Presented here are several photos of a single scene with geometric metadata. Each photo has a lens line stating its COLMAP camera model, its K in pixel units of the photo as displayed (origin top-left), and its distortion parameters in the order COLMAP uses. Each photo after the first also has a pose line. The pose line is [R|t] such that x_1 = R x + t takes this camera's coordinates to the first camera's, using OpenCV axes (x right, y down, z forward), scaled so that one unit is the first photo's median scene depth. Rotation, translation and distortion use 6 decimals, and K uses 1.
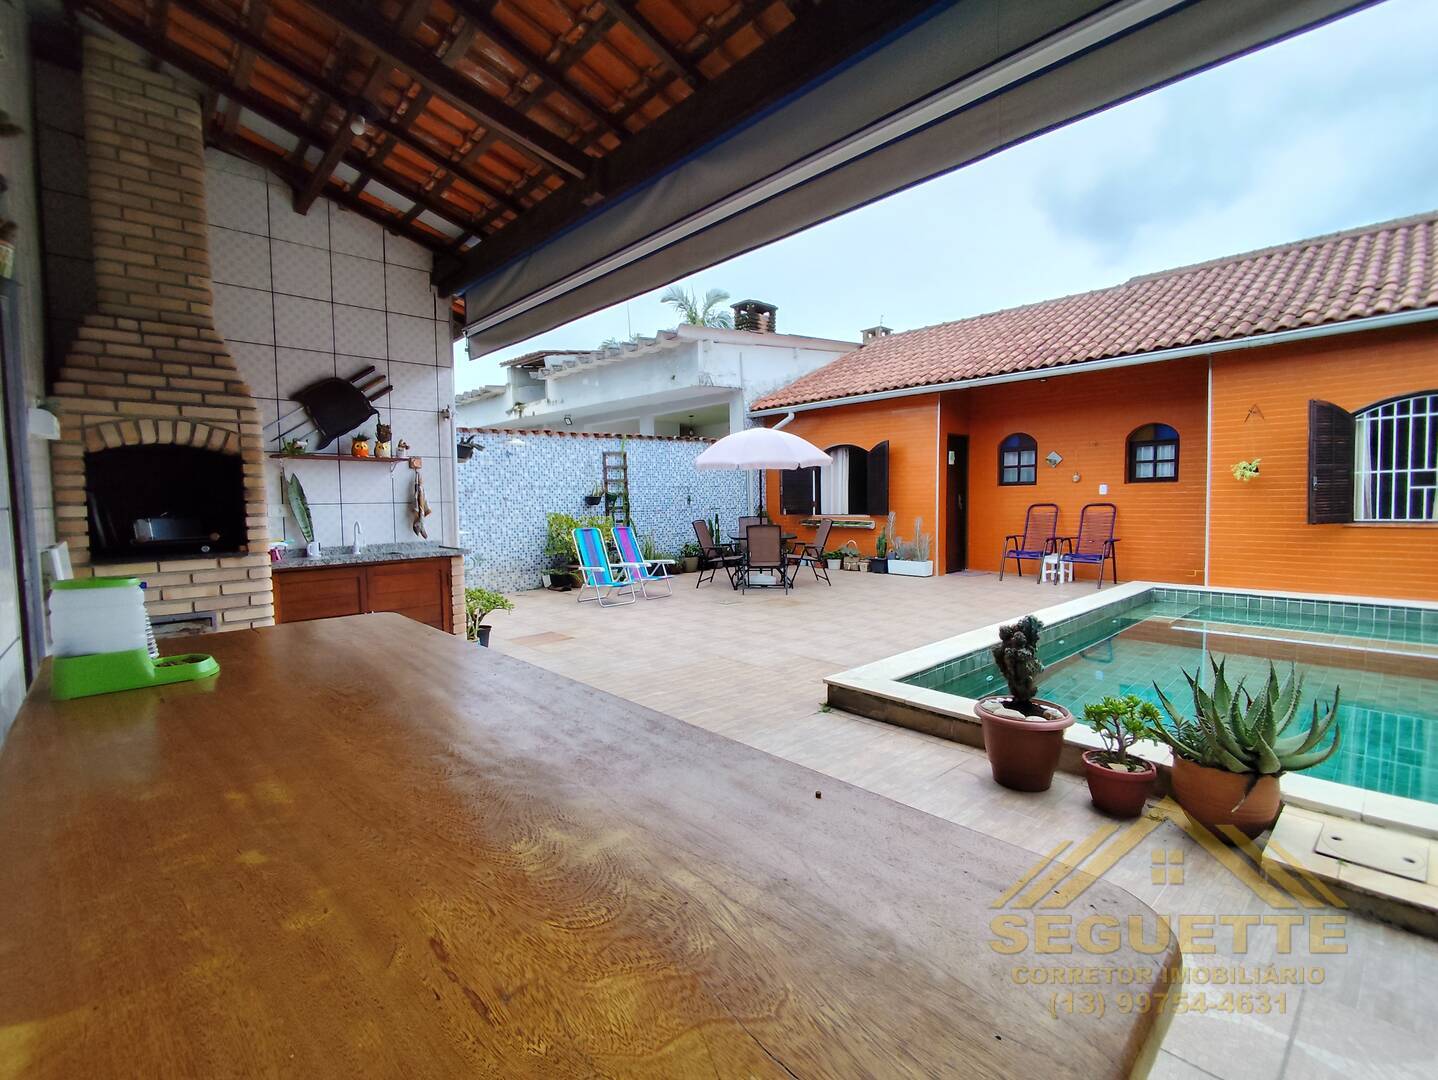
lens RADIAL K [[655.9, 0, 711.7], [0, 655.9, 532.7], [0, 0, 1]] dist [-0.002602, -0.001726]
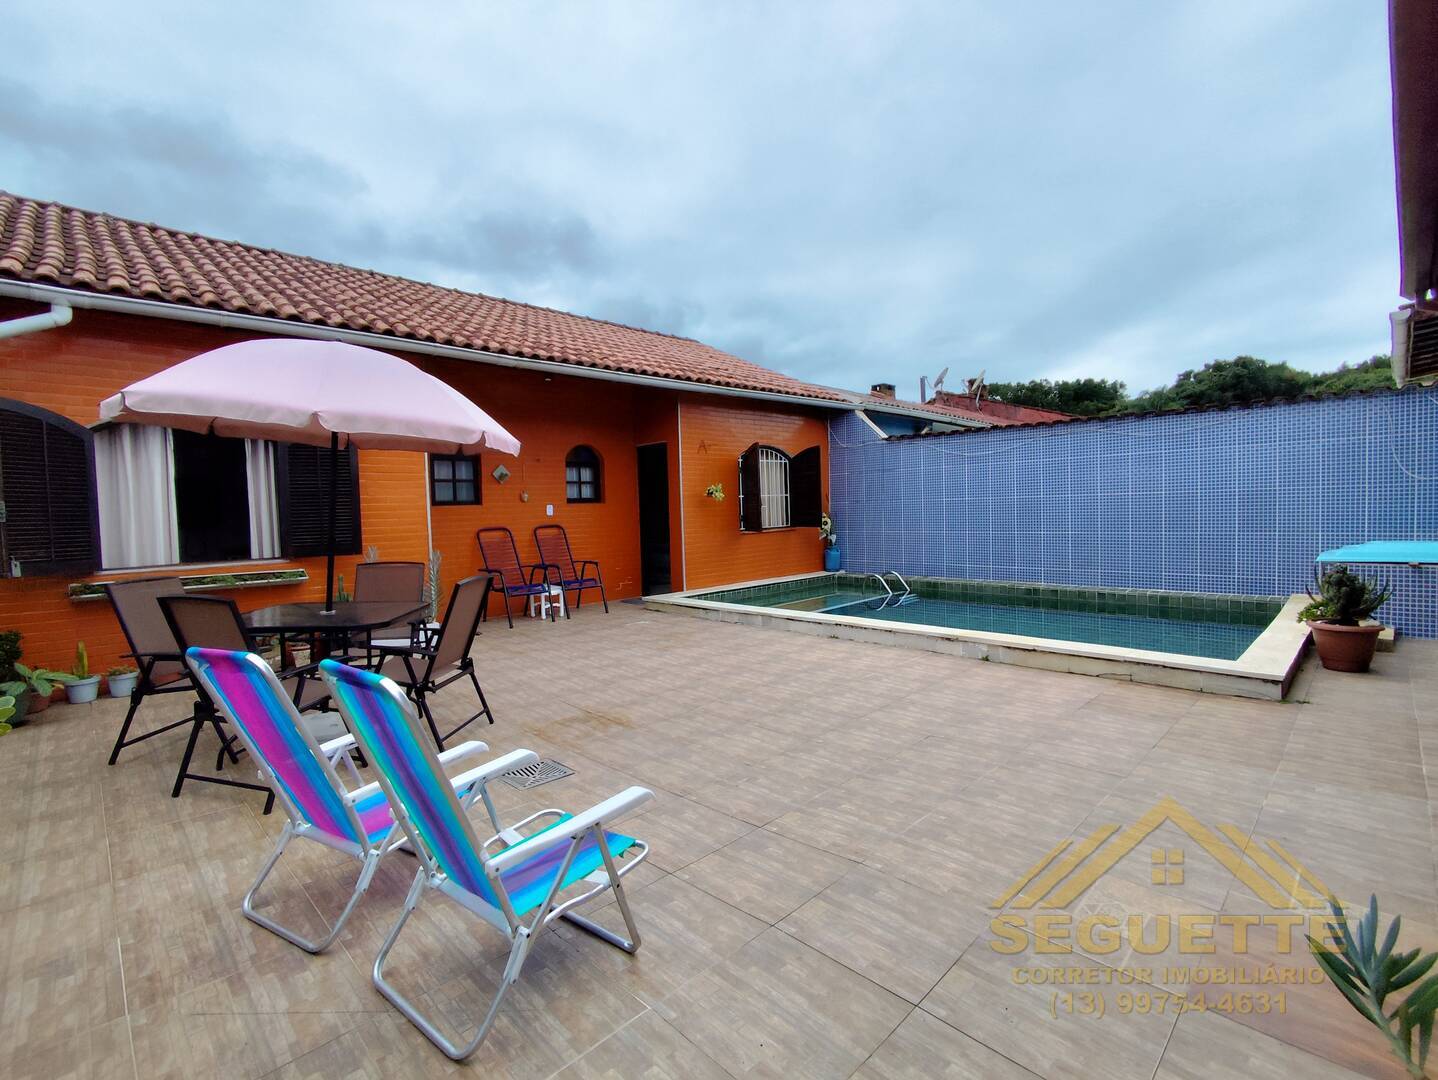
lens RADIAL K [[655.9, 0, 711.7], [0, 655.9, 532.7], [0, 0, 1]] dist [-0.002602, -0.001726]
pose [[-0.025497, -0.019742, 0.999480, -0.355405], [0.083998, 0.996227, 0.021821, -0.037340], [-0.996140, 0.084511, -0.023742, 0.849919]]
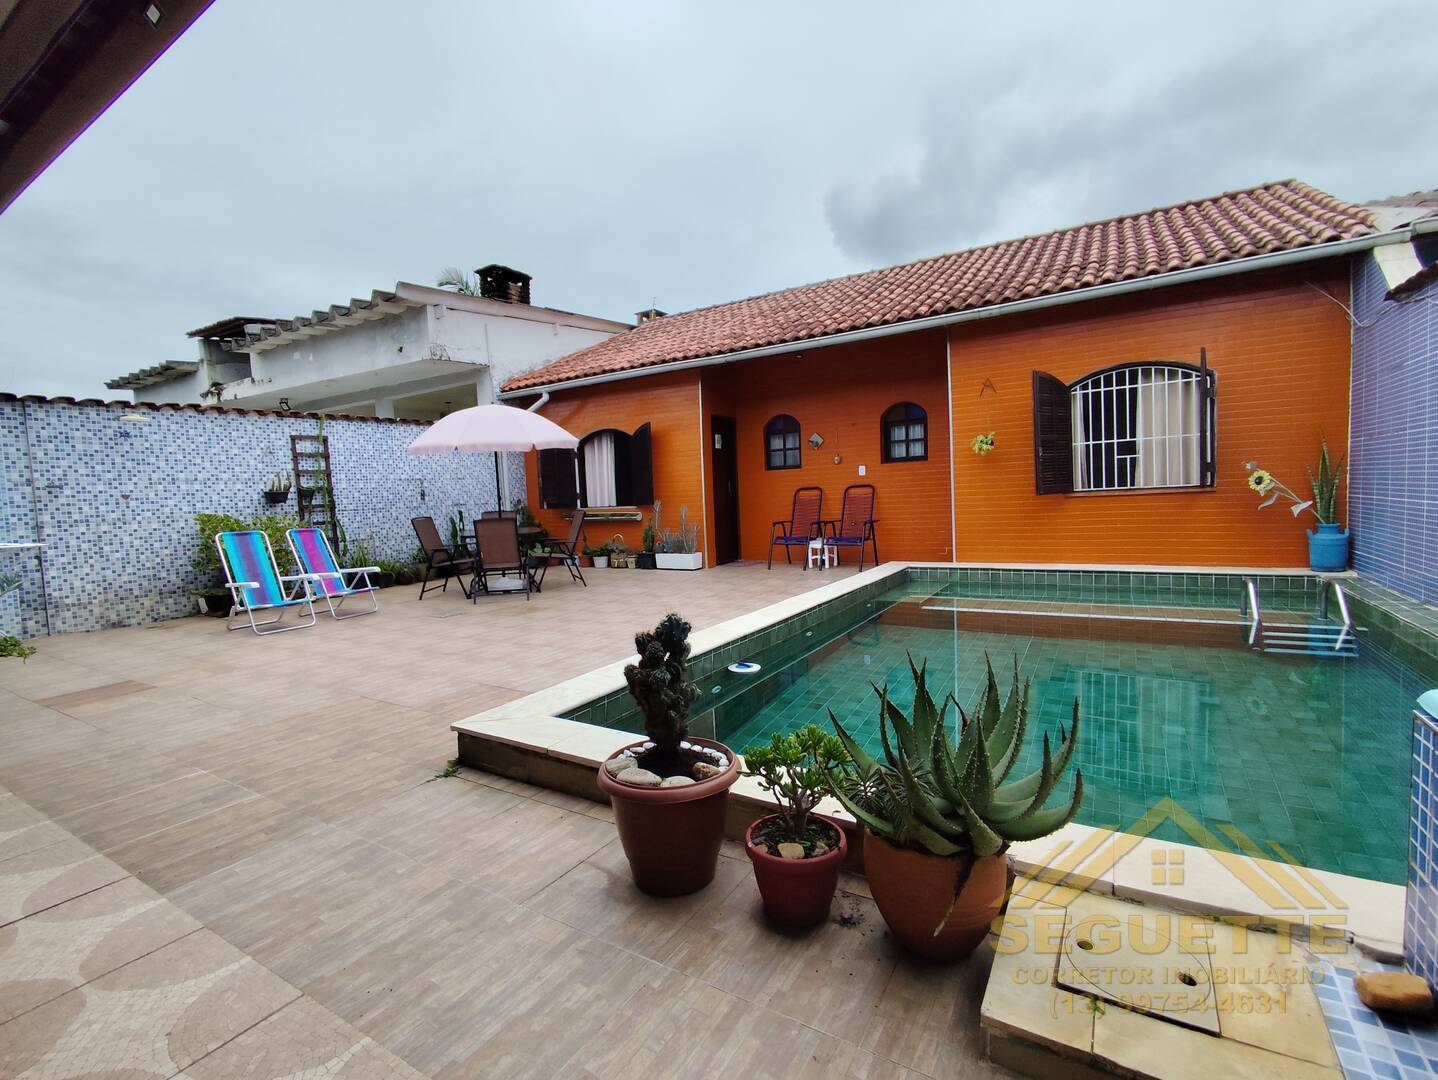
lens RADIAL K [[655.9, 0, 711.7], [0, 655.9, 532.7], [0, 0, 1]] dist [-0.002602, -0.001726]
pose [[0.961567, -0.042944, 0.271191, 0.117693], [0.043832, 0.999035, 0.002782, 0.015480], [-0.271048, 0.009212, 0.962522, 0.125007]]
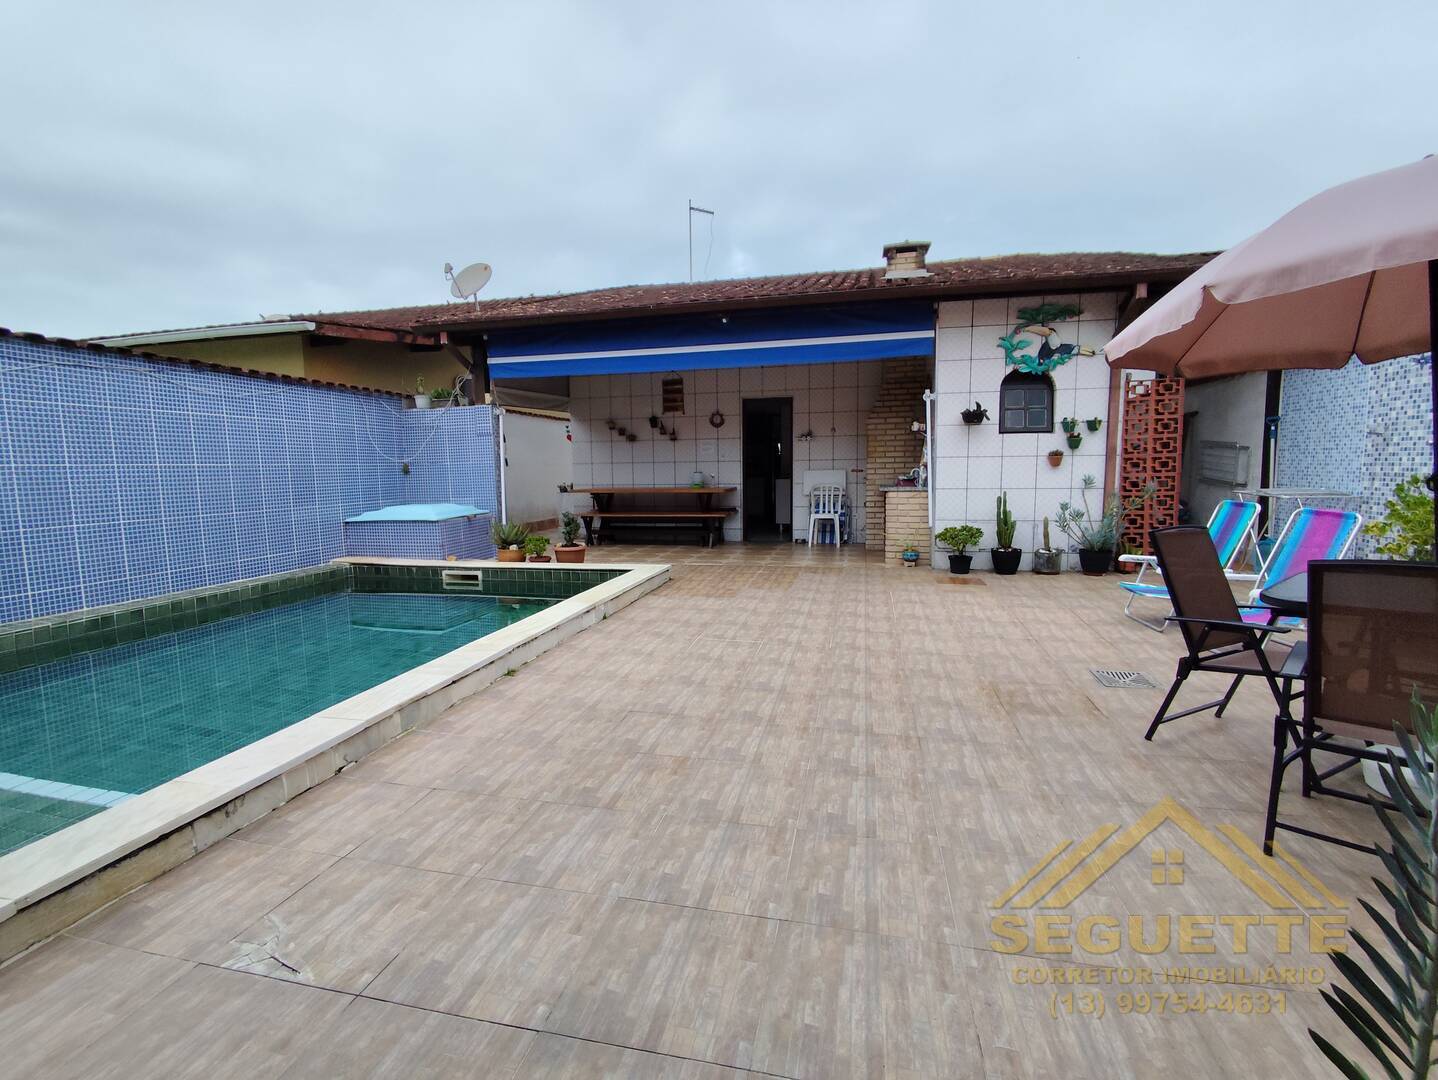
lens RADIAL K [[655.9, 0, 711.7], [0, 655.9, 532.7], [0, 0, 1]] dist [-0.002602, -0.001726]
pose [[-0.828704, 0.084491, -0.553273, 0.480650], [-0.003668, 0.987699, 0.156327, -0.063505], [0.559676, 0.131578, -0.818200, 1.143762]]
